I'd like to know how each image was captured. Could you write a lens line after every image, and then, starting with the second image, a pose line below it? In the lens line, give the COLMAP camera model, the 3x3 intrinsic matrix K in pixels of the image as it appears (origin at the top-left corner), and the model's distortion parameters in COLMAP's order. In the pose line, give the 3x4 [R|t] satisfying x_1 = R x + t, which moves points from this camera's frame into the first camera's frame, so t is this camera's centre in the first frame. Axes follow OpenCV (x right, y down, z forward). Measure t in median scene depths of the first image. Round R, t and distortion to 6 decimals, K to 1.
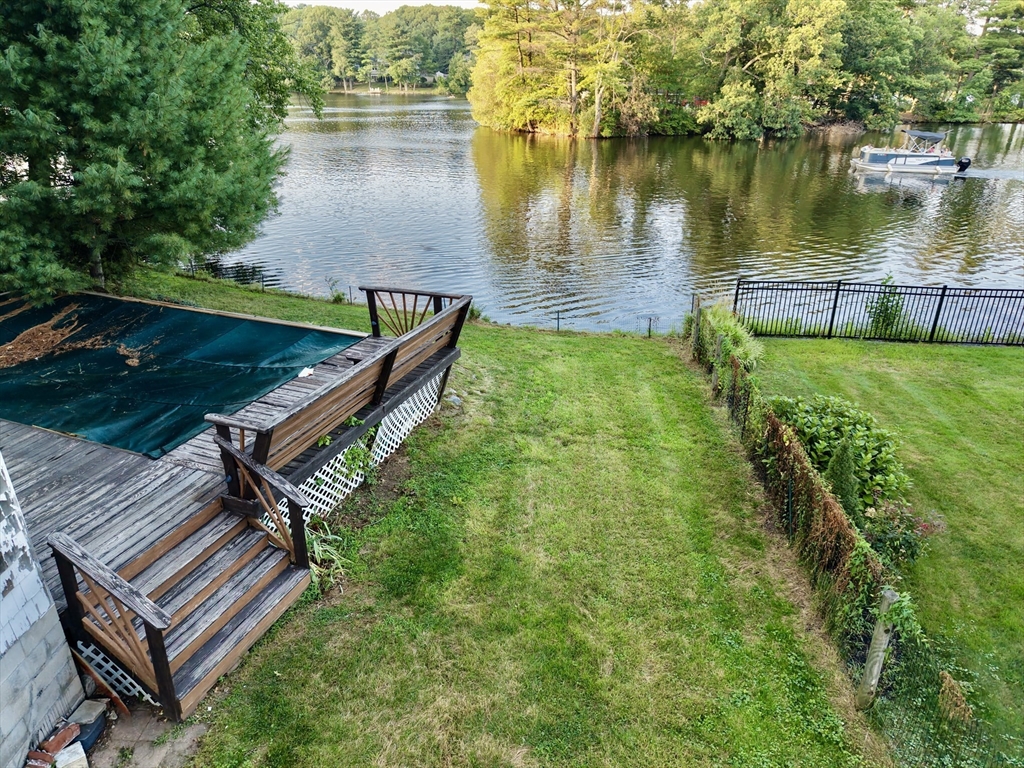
lens RADIAL K [[690.4, 0, 512.0], [0, 690.4, 384.0], [0, 0, 1]] dist [0.030035, -0.024248]
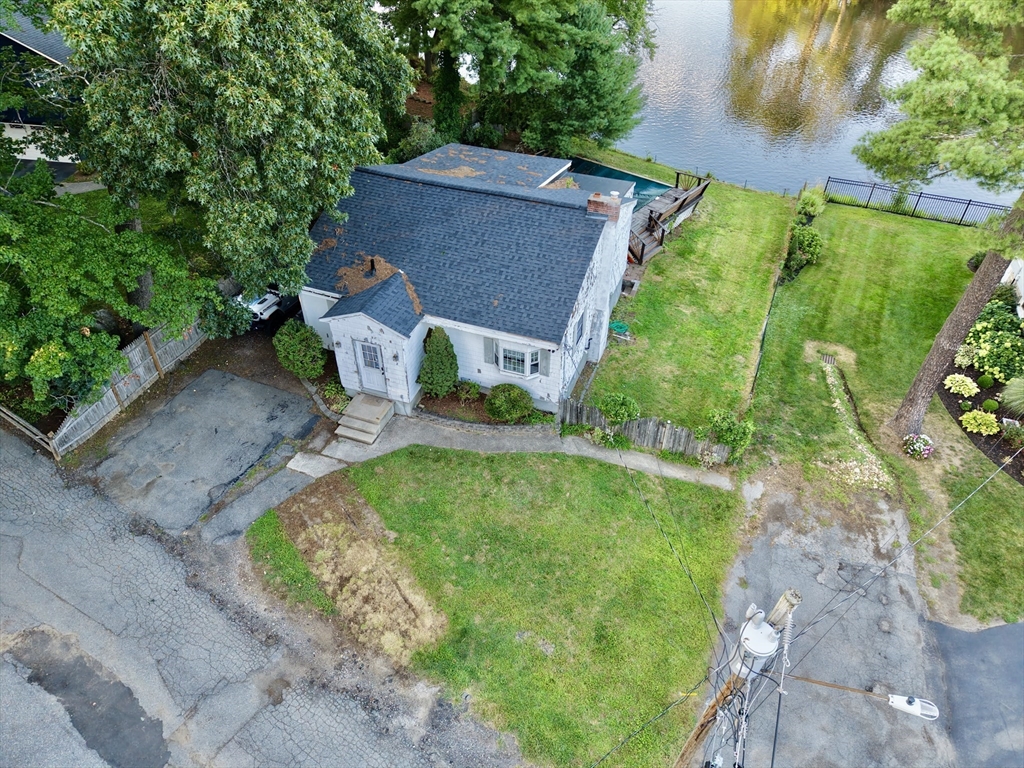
lens RADIAL K [[690.4, 0, 512.0], [0, 690.4, 384.0], [0, 0, 1]] dist [0.030035, -0.024248]
pose [[0.949497, 0.202302, -0.239851, 0.018293], [-0.131266, 0.950401, 0.281970, -0.009457], [0.284998, -0.236246, 0.928959, -1.661158]]
